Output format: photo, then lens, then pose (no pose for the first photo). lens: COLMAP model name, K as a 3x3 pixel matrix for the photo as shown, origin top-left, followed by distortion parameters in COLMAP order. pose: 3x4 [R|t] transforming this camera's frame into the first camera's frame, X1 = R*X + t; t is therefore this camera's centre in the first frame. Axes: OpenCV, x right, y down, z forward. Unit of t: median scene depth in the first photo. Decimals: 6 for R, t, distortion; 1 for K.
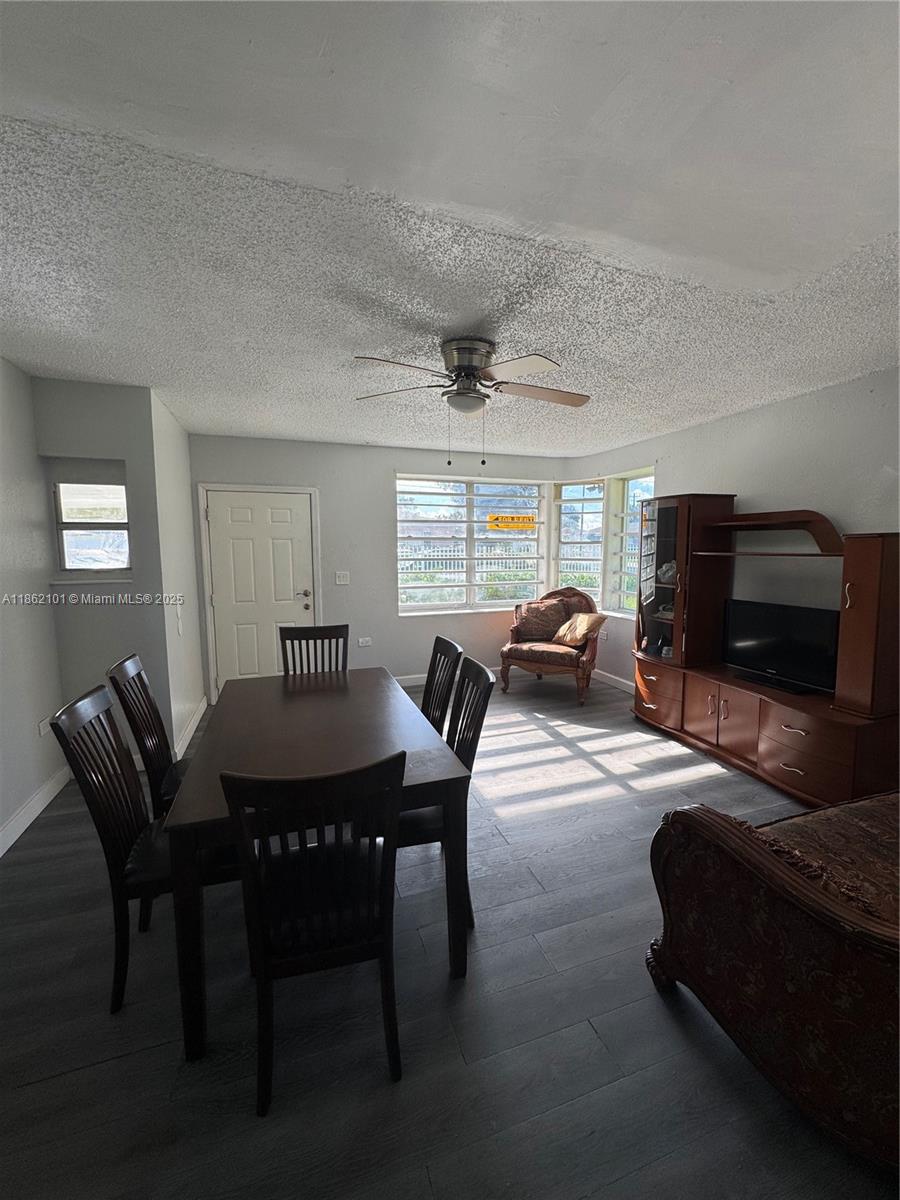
lens RADIAL K [[482.1, 0, 451.0], [0, 482.1, 599.4], [0, 0, 1]] dist [-0.002330, 0.000163]
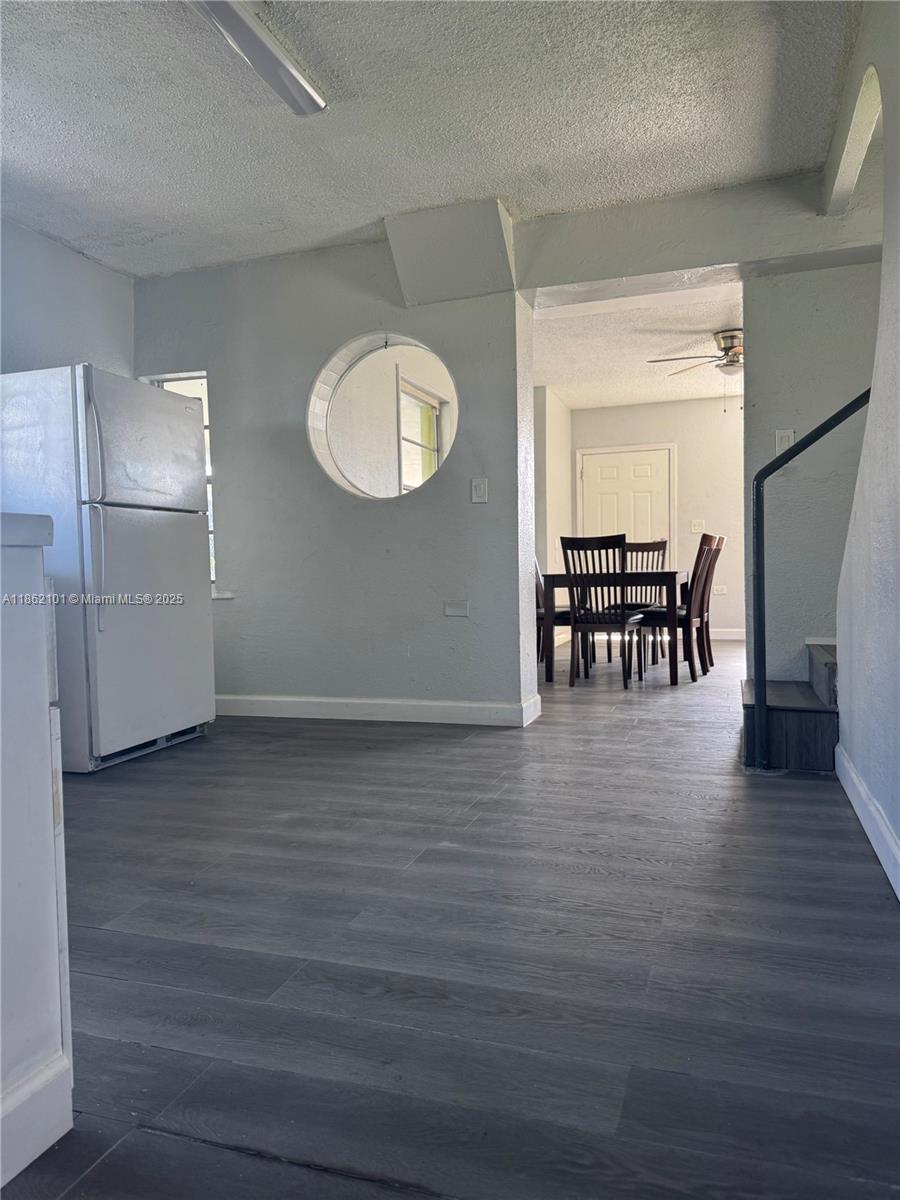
lens RADIAL K [[846.1, 0, 447.5], [0, 846.1, 592.0], [0, 0, 1]] dist [0.084051, -0.110794]
pose [[0.791507, 0.004015, -0.611147, 0.660900], [-0.049181, 0.997154, -0.057144, 0.320091], [0.609178, 0.075287, 0.789451, -1.074912]]
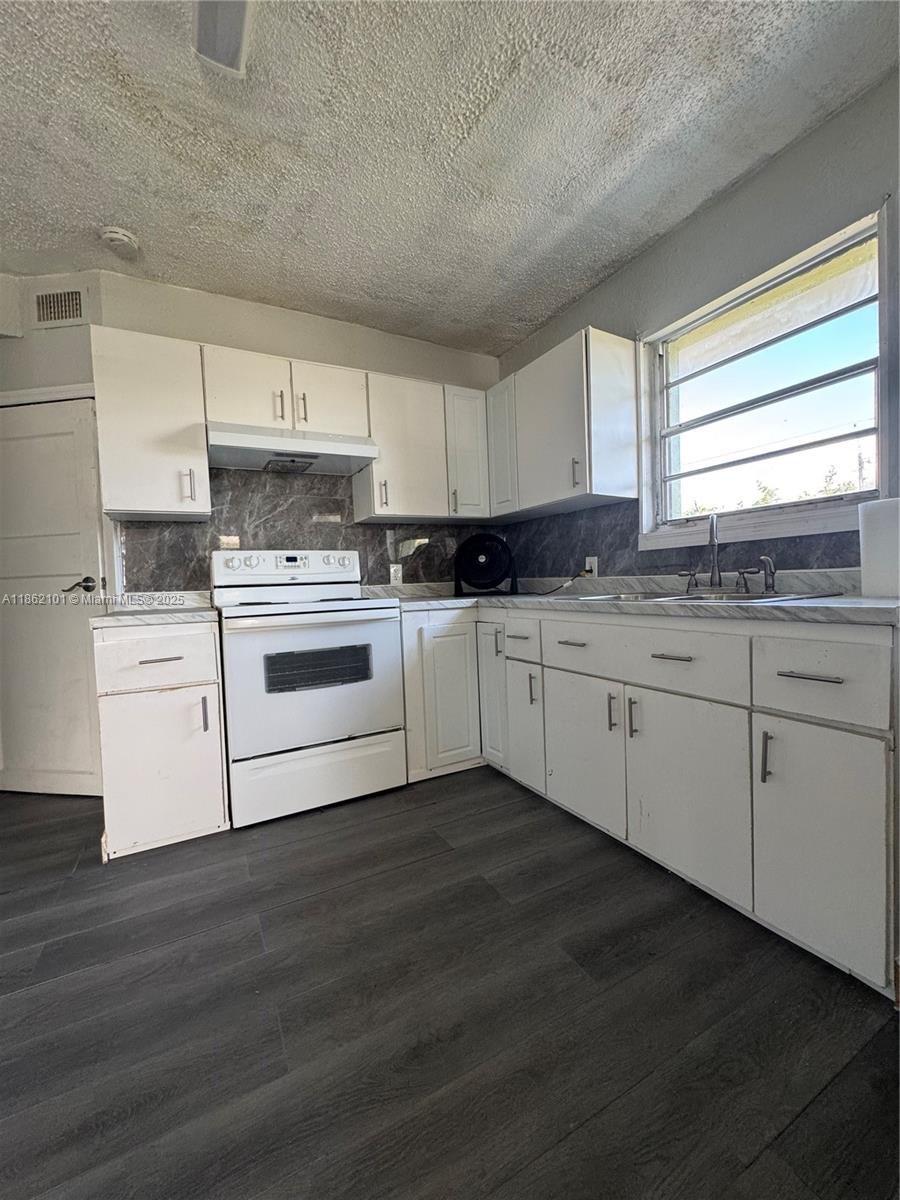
lens RADIAL K [[482.1, 0, 451.0], [0, 482.1, 599.4], [0, 0, 1]] dist [-0.002330, 0.000163]
pose [[-0.986238, 0.043719, -0.159449, 0.035539], [0.020320, 0.989146, 0.145523, 0.195364], [0.164080, 0.140280, -0.976422, -0.365937]]
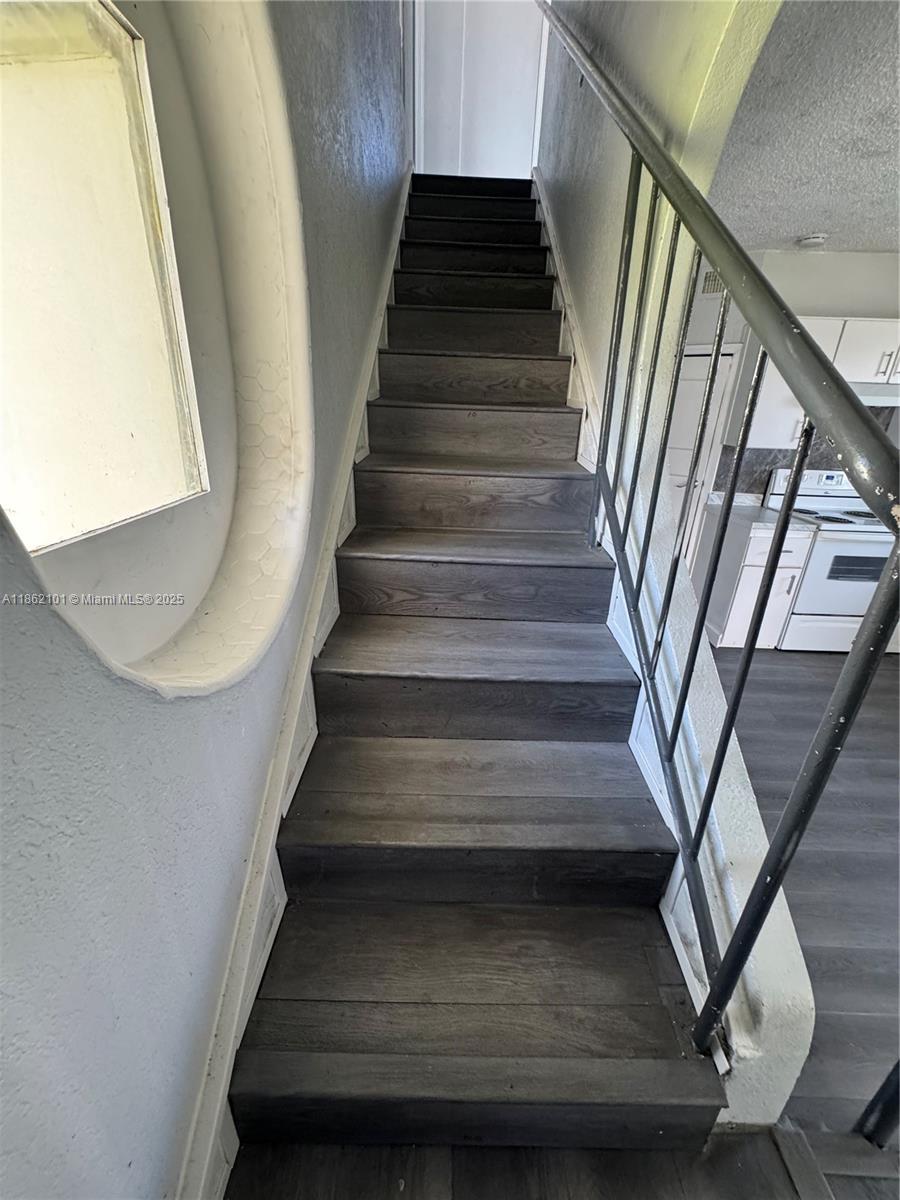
lens RADIAL K [[482.1, 0, 451.0], [0, 482.1, 599.4], [0, 0, 1]] dist [-0.002330, 0.000163]
pose [[-0.944017, -0.154340, 0.291566, 0.557489], [0.002983, 0.879781, 0.475369, -0.013486], [-0.329883, 0.449626, -0.830068, 0.057727]]
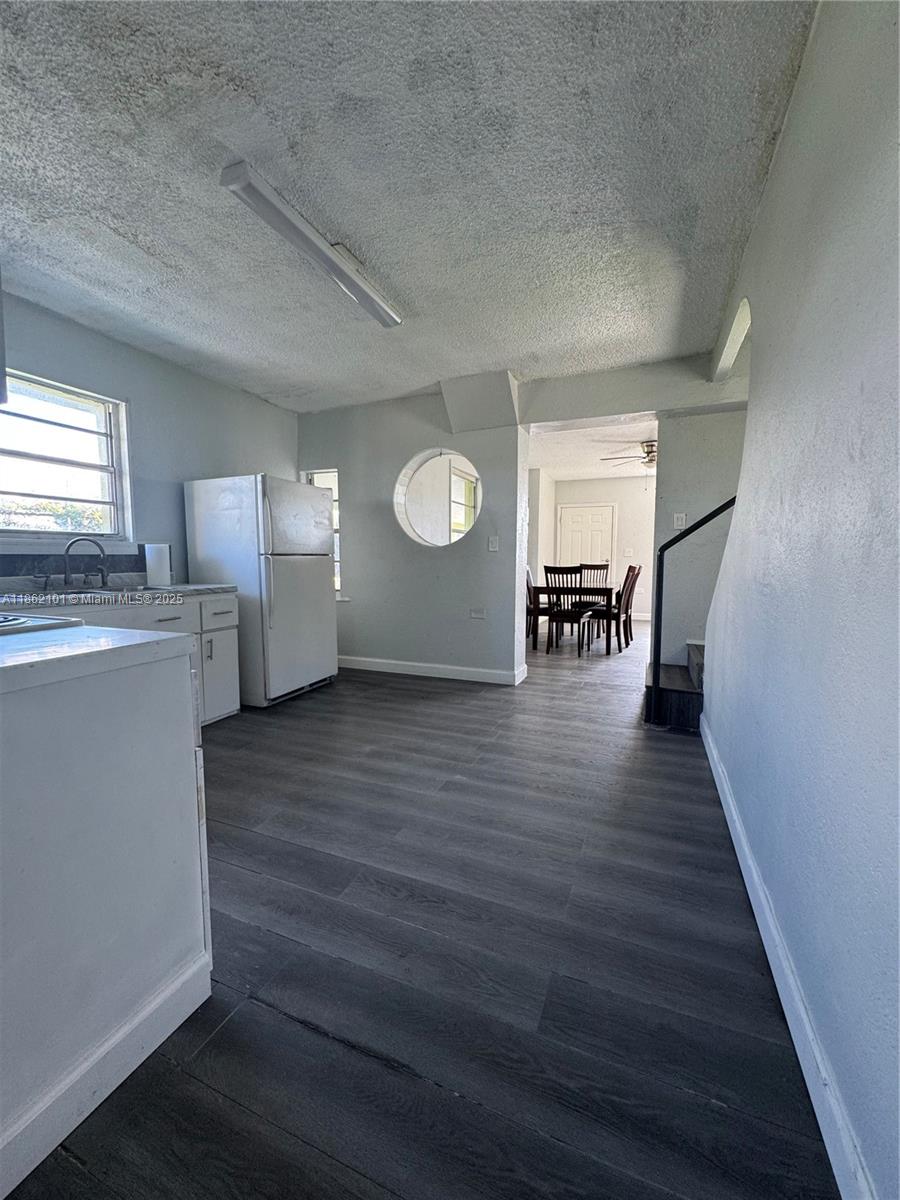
lens RADIAL K [[482.1, 0, 451.0], [0, 482.1, 599.4], [0, 0, 1]] dist [-0.002330, 0.000163]
pose [[0.747276, 0.058930, -0.661895, 0.651711], [-0.076741, 0.997049, 0.002129, 0.240280], [0.660067, 0.049204, 0.749593, -1.026284]]
